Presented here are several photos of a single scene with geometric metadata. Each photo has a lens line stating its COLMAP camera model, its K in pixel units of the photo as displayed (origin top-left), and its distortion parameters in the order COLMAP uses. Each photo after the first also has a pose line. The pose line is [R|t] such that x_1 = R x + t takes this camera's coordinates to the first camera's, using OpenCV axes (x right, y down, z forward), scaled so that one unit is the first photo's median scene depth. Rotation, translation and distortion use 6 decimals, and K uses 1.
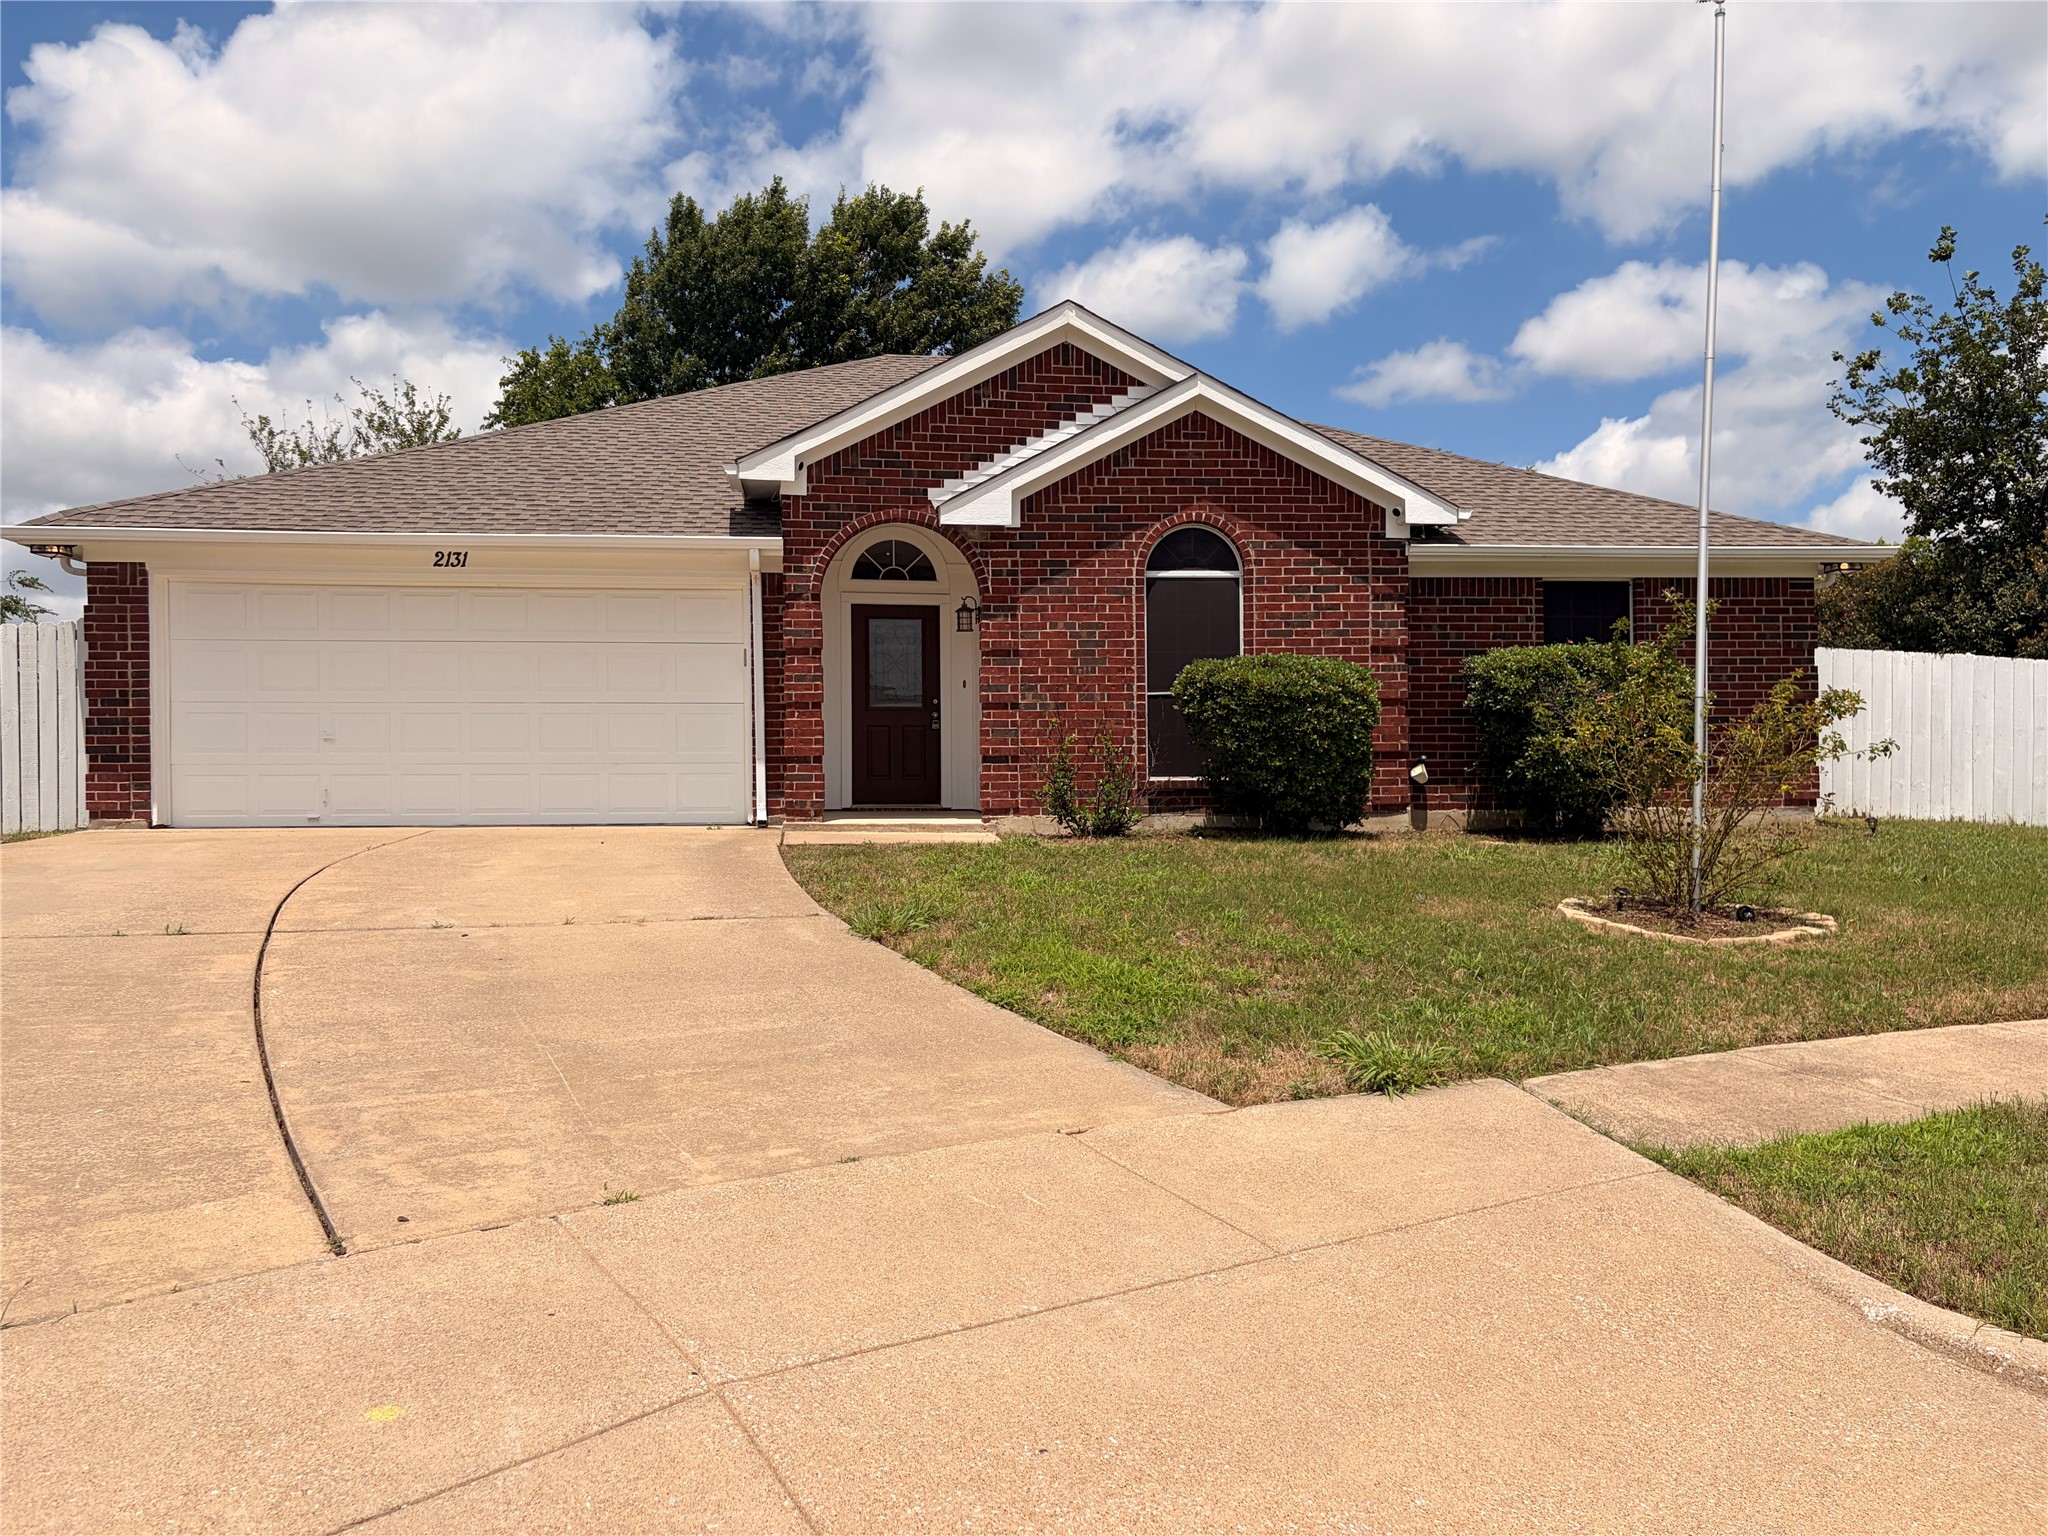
lens RADIAL K [[1543.7, 0, 1027.1], [0, 1543.7, 777.8], [0, 0, 1]] dist [0.054551, -0.043876]
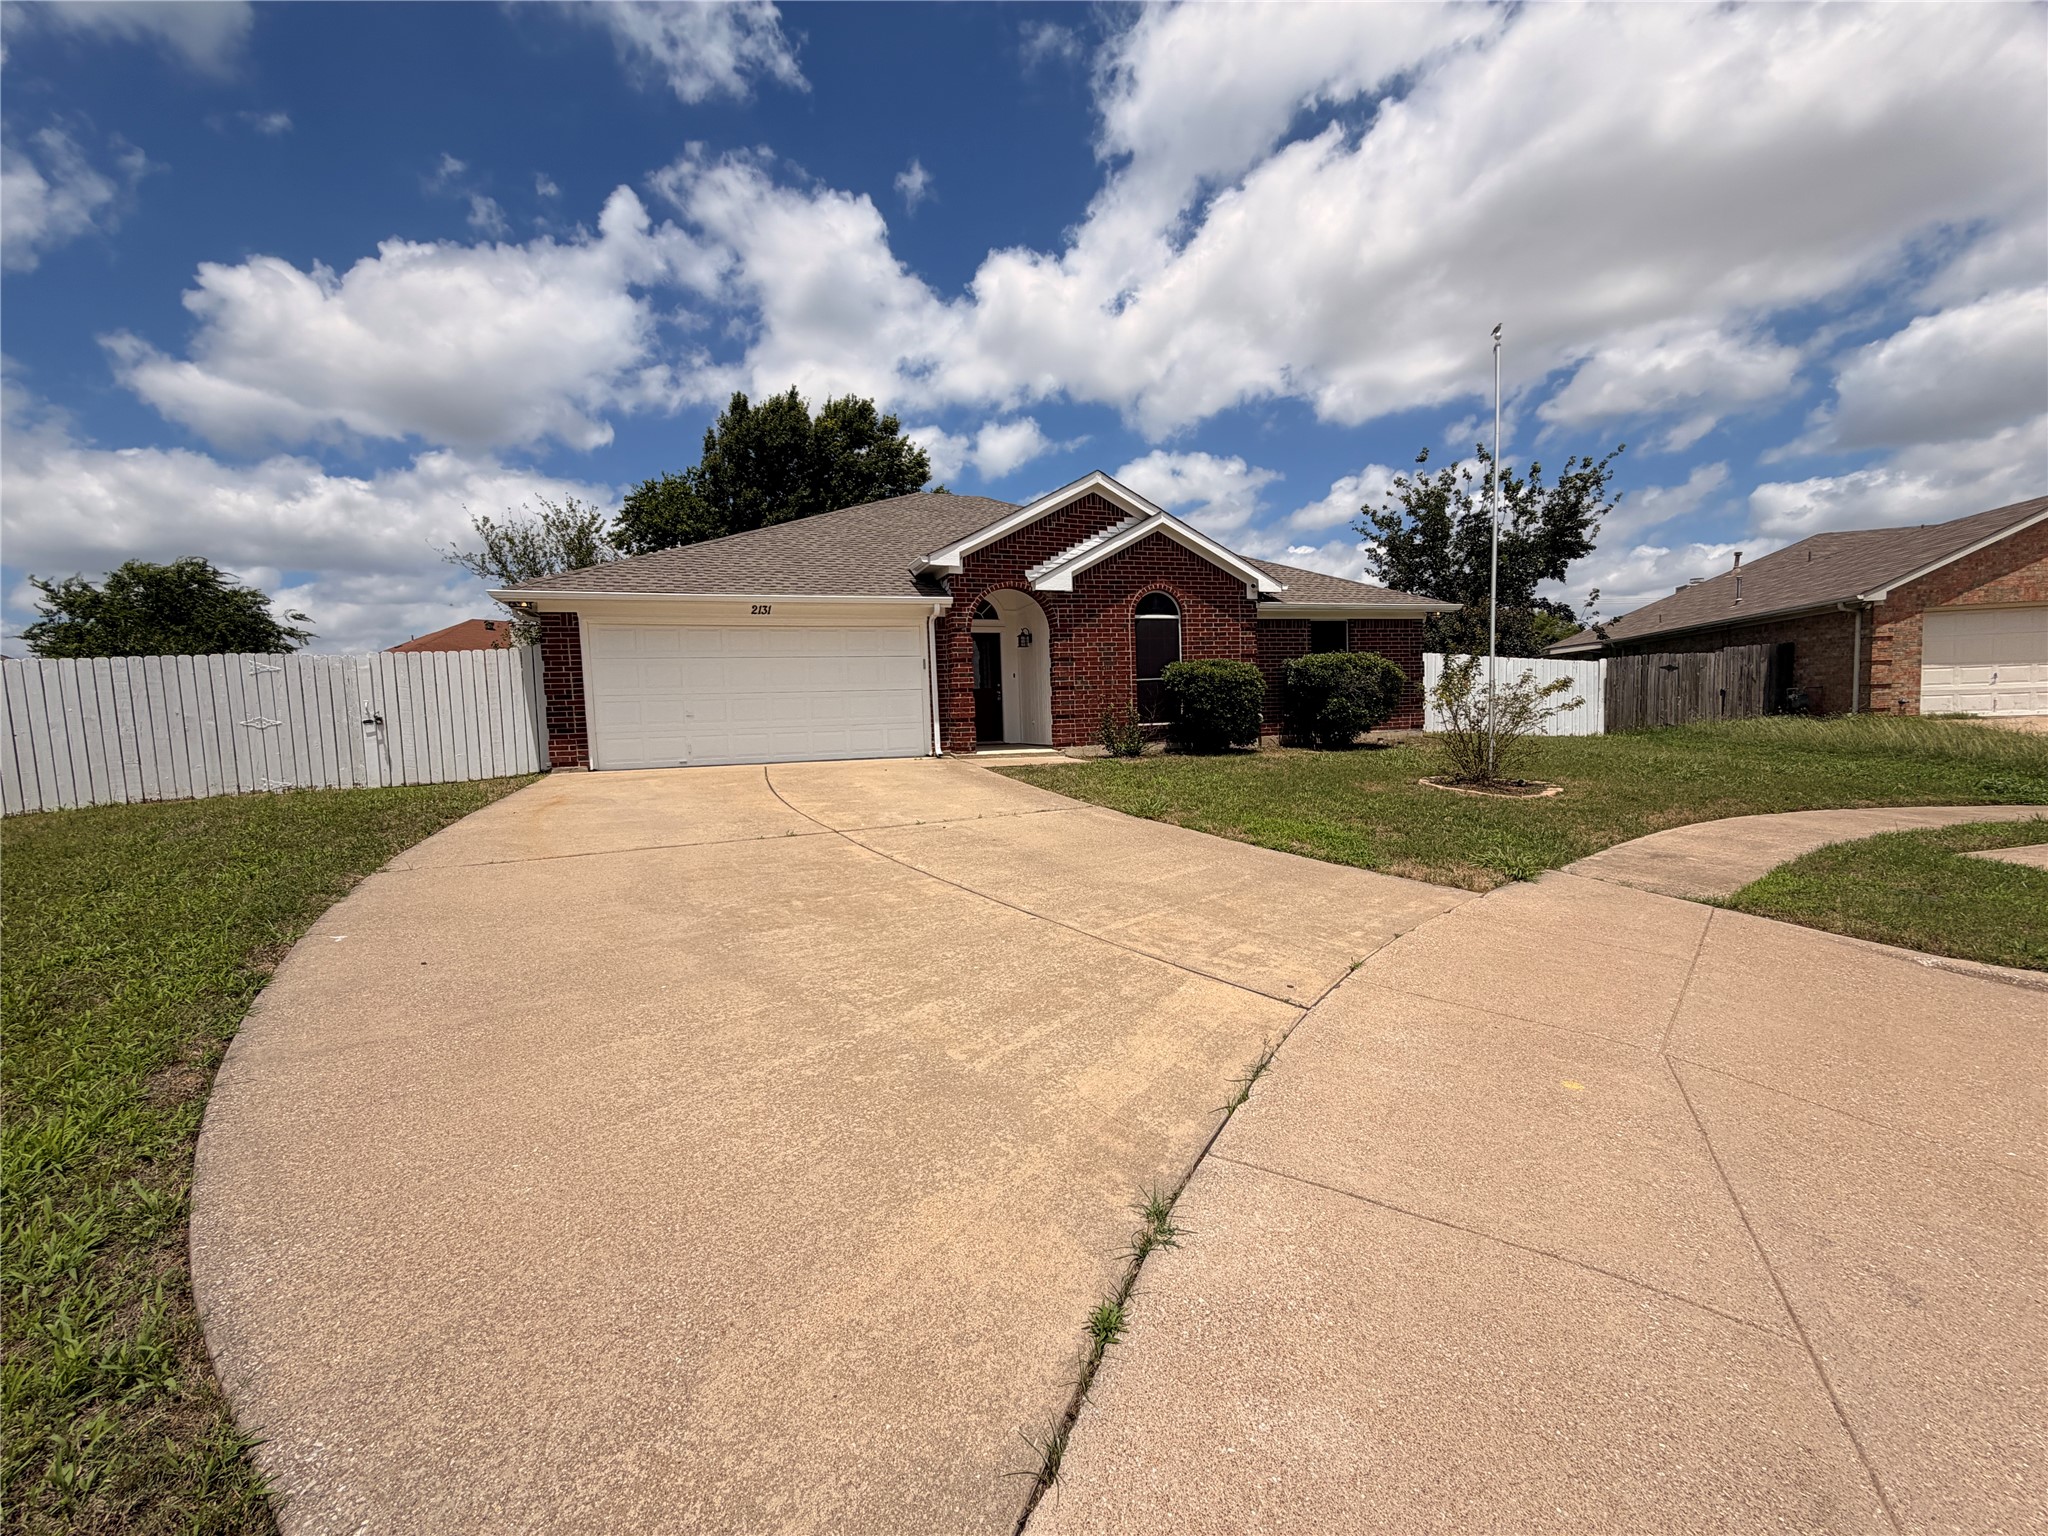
lens RADIAL K [[817.4, 0, 1043.2], [0, 817.4, 749.8], [0, 0, 1]] dist [0.000935, -0.000660]
pose [[0.976624, -0.035109, 0.212066, -0.257529], [0.026637, 0.998734, 0.042672, -0.014495], [-0.213296, -0.036026, 0.976323, 0.033694]]
